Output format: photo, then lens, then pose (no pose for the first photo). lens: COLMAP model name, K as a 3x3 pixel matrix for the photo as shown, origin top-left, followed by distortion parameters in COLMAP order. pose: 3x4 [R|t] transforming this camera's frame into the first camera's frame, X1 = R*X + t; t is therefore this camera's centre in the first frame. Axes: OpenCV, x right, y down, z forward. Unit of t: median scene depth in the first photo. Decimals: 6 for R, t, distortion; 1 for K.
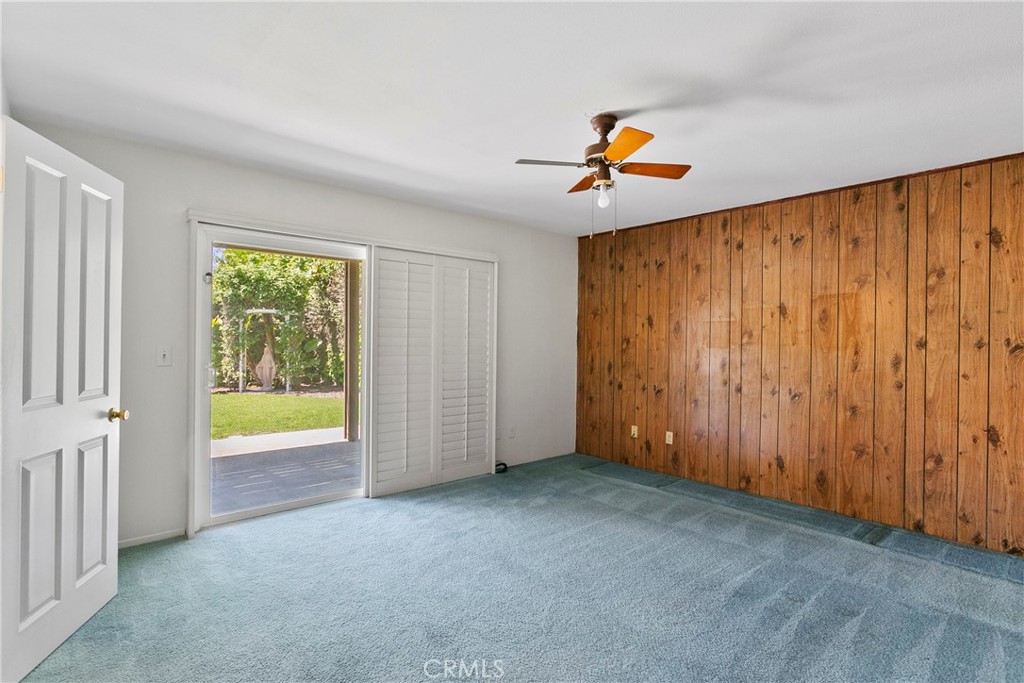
lens RADIAL K [[489.4, 0, 507.3], [0, 489.4, 338.7], [0, 0, 1]] dist [-0.016870, 0.009532]
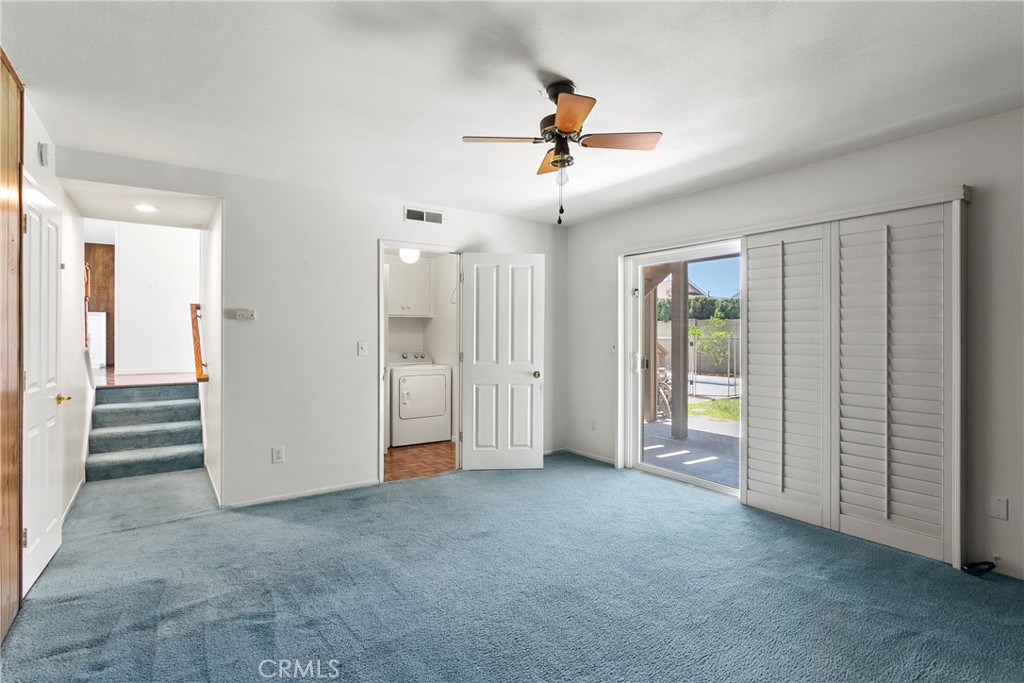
lens RADIAL K [[489.4, 0, 507.3], [0, 489.4, 338.7], [0, 0, 1]] dist [-0.016870, 0.009532]
pose [[-0.074803, -0.007670, -0.997169, 0.831724], [-0.001820, 0.999970, -0.007555, 0.019133], [0.997197, 0.001250, -0.074814, 0.736969]]
